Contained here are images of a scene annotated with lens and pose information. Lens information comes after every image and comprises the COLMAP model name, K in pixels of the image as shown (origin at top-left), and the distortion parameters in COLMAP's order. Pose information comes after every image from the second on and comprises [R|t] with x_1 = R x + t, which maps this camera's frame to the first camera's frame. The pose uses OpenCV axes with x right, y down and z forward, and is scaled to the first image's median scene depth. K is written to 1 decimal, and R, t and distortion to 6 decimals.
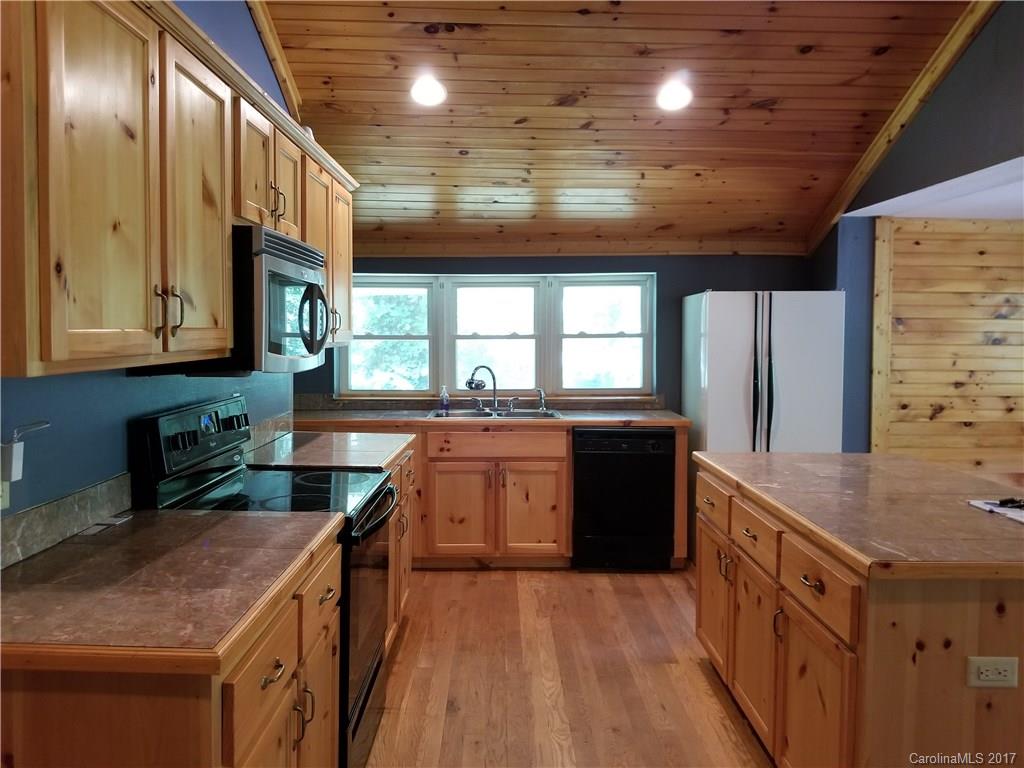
lens RADIAL K [[790.1, 0, 486.6], [0, 790.1, 361.5], [0, 0, 1]] dist [0.000549, -0.002518]
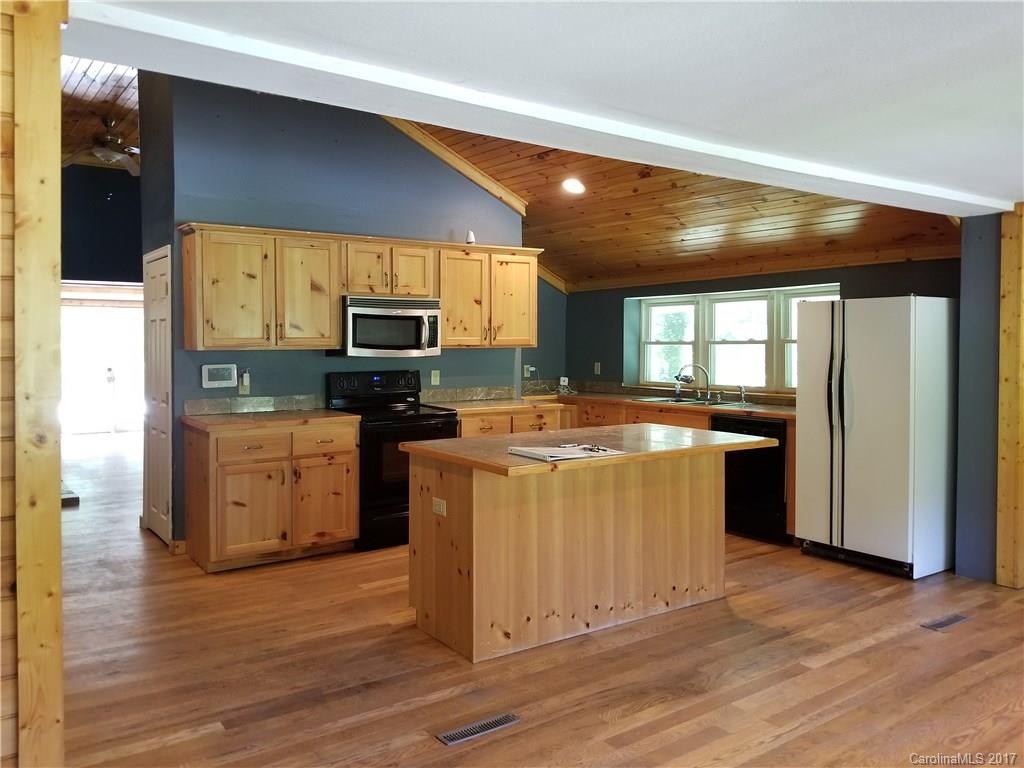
lens RADIAL K [[790.1, 0, 486.6], [0, 790.1, 361.5], [0, 0, 1]] dist [0.000549, -0.002518]
pose [[0.595235, 0.017030, -0.803372, 0.876605], [-0.024643, 0.999692, 0.002933, 0.004774], [0.803174, 0.018052, 0.595471, -0.043985]]
